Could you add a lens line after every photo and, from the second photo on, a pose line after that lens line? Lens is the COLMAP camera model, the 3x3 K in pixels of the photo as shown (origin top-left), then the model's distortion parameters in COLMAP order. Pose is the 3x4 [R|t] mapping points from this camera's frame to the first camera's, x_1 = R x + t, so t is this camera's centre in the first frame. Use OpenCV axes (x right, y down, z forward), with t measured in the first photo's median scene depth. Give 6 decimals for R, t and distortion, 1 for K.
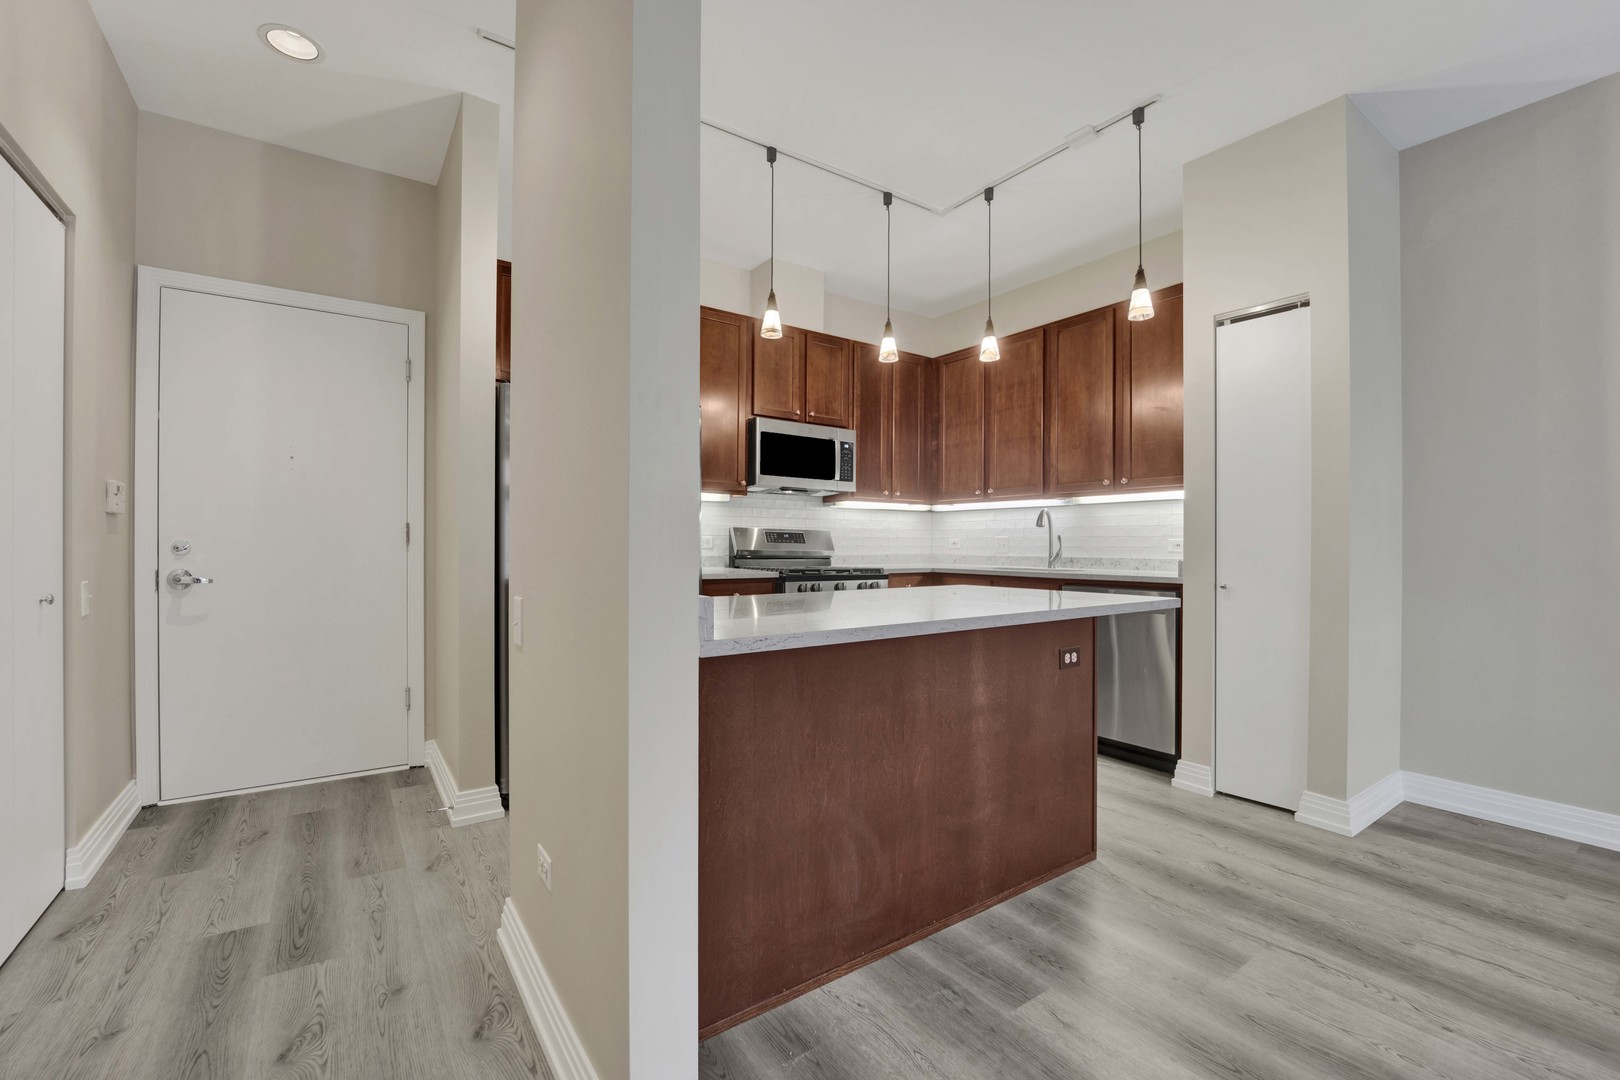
lens RADIAL K [[681.9, 0, 804.7], [0, 681.9, 544.8], [0, 0, 1]] dist [-0.021153, 0.000006]
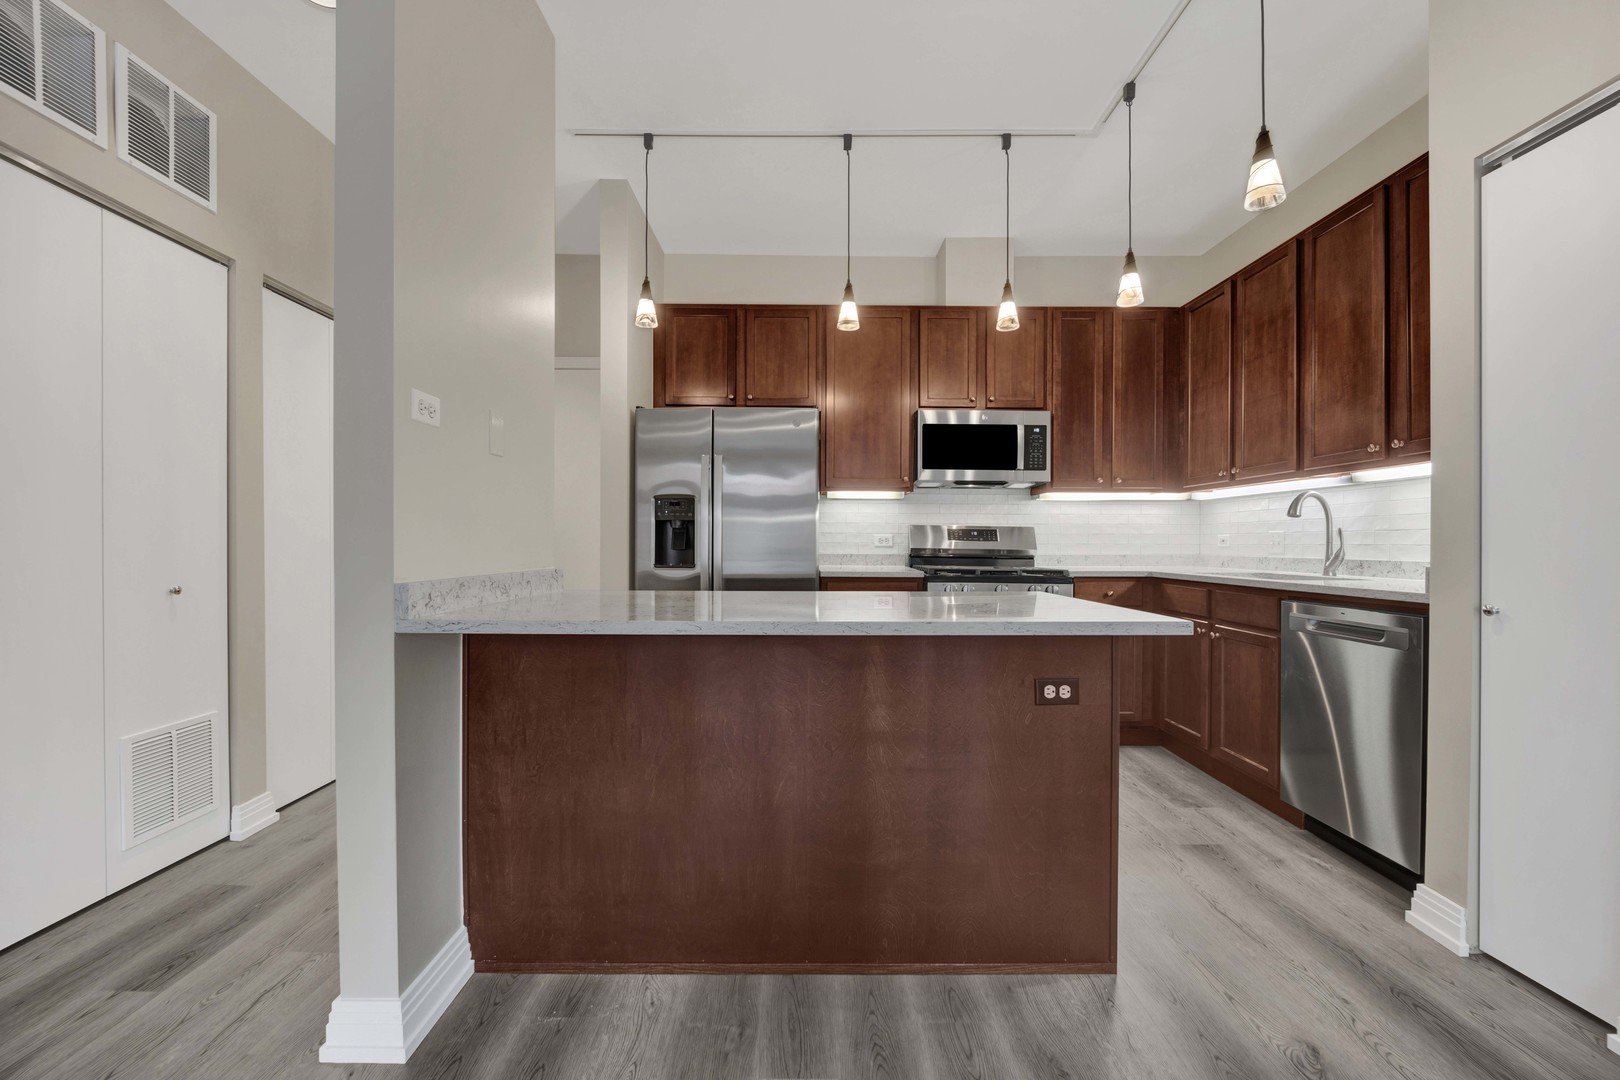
lens RADIAL K [[666.4, 0, 800.0], [0, 666.4, 551.8], [0, 0, 1]] dist [-0.026160, 0.001157]
pose [[0.817427, 0.006237, -0.575999, 0.473023], [-0.000039, 0.999942, 0.010772, 0.004032], [0.576033, -0.008783, 0.817380, 0.198463]]
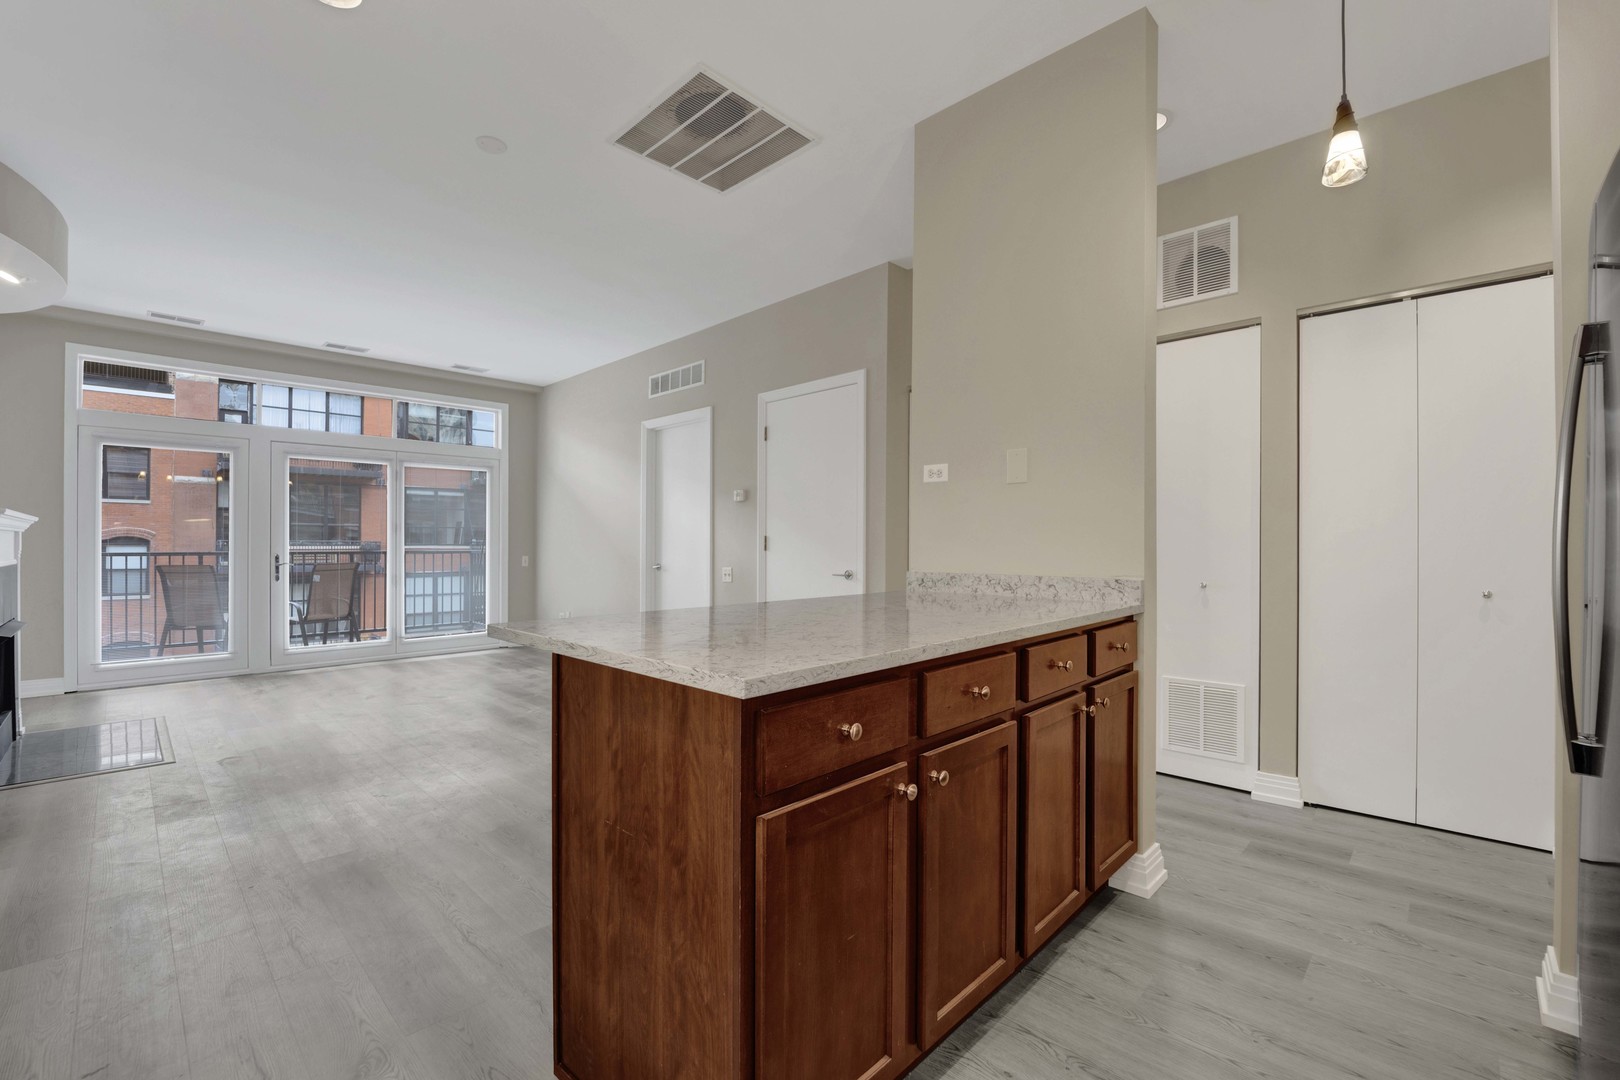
lens RADIAL K [[681.9, 0, 806.2], [0, 681.9, 548.0], [0, 0, 1]] dist [-0.021153, 0.000006]
pose [[-0.981578, -0.003162, -0.191034, 0.276311], [-0.003866, 0.999987, 0.003309, -0.003687], [0.191021, 0.003987, -0.981578, 1.390033]]
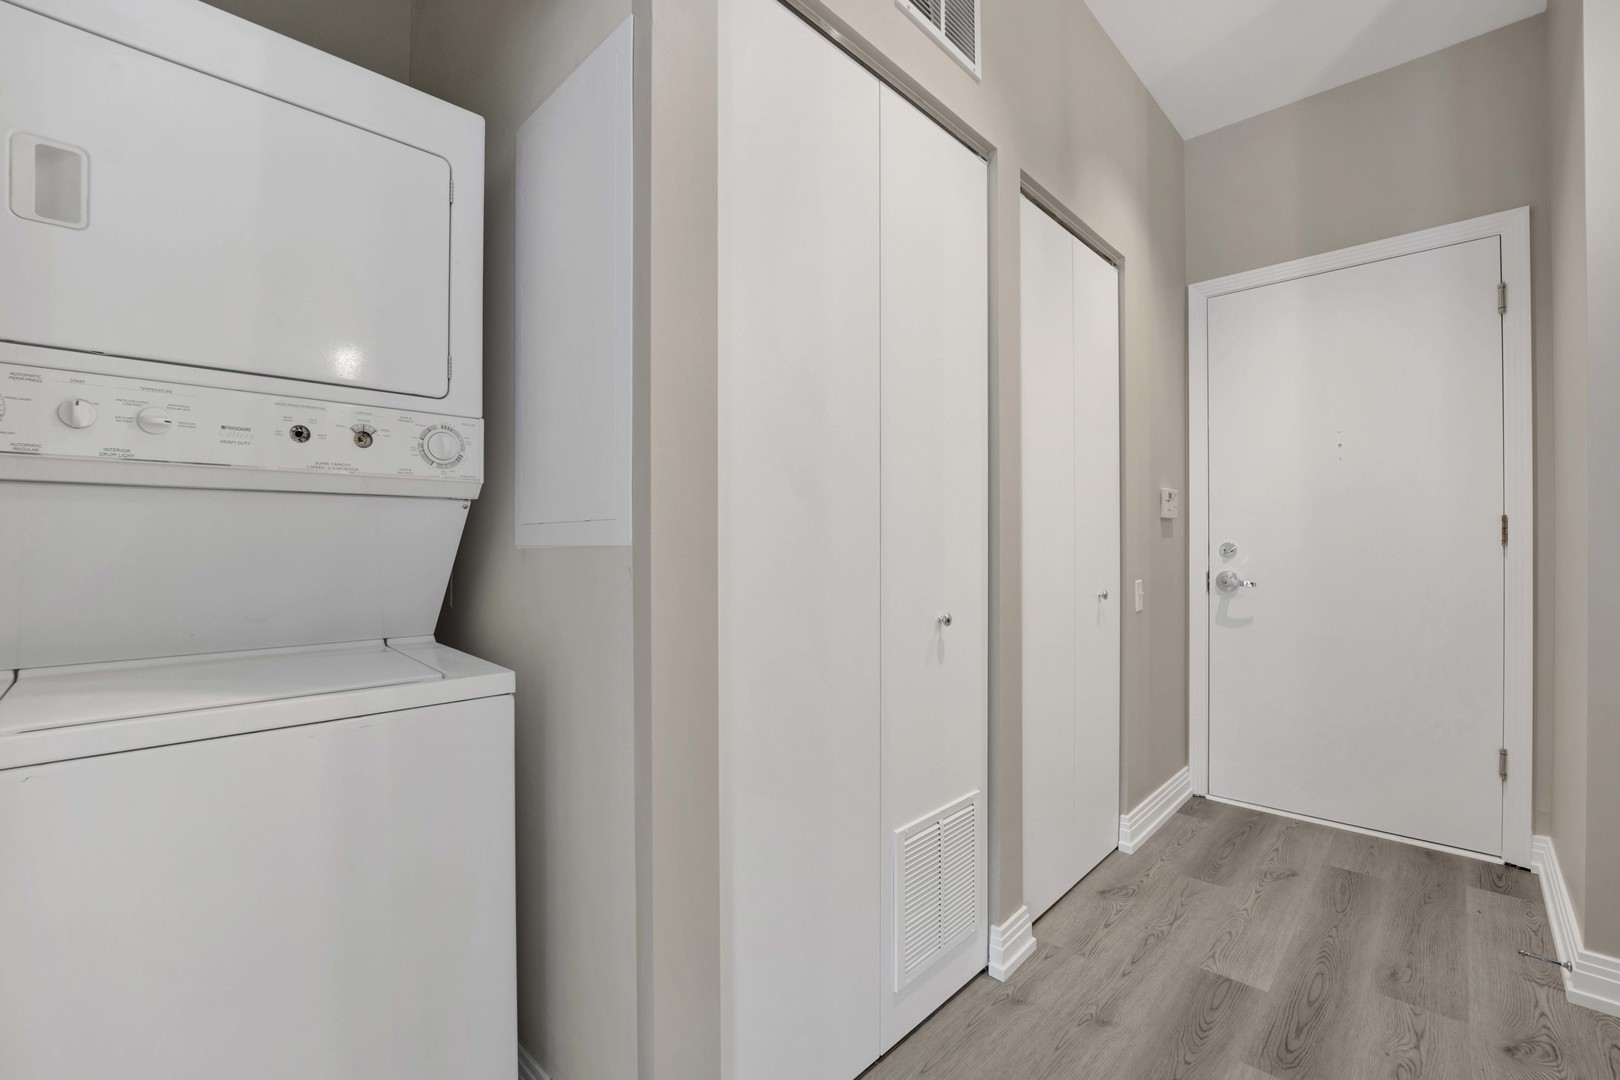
lens RADIAL K [[681.9, 0, 805.2], [0, 681.9, 547.1], [0, 0, 1]] dist [-0.021153, 0.000006]
pose [[0.191261, -0.001247, -0.981538, -0.053929], [0.004115, 0.999991, -0.000468, -0.002218], [0.981531, -0.003950, 0.191265, 0.178060]]
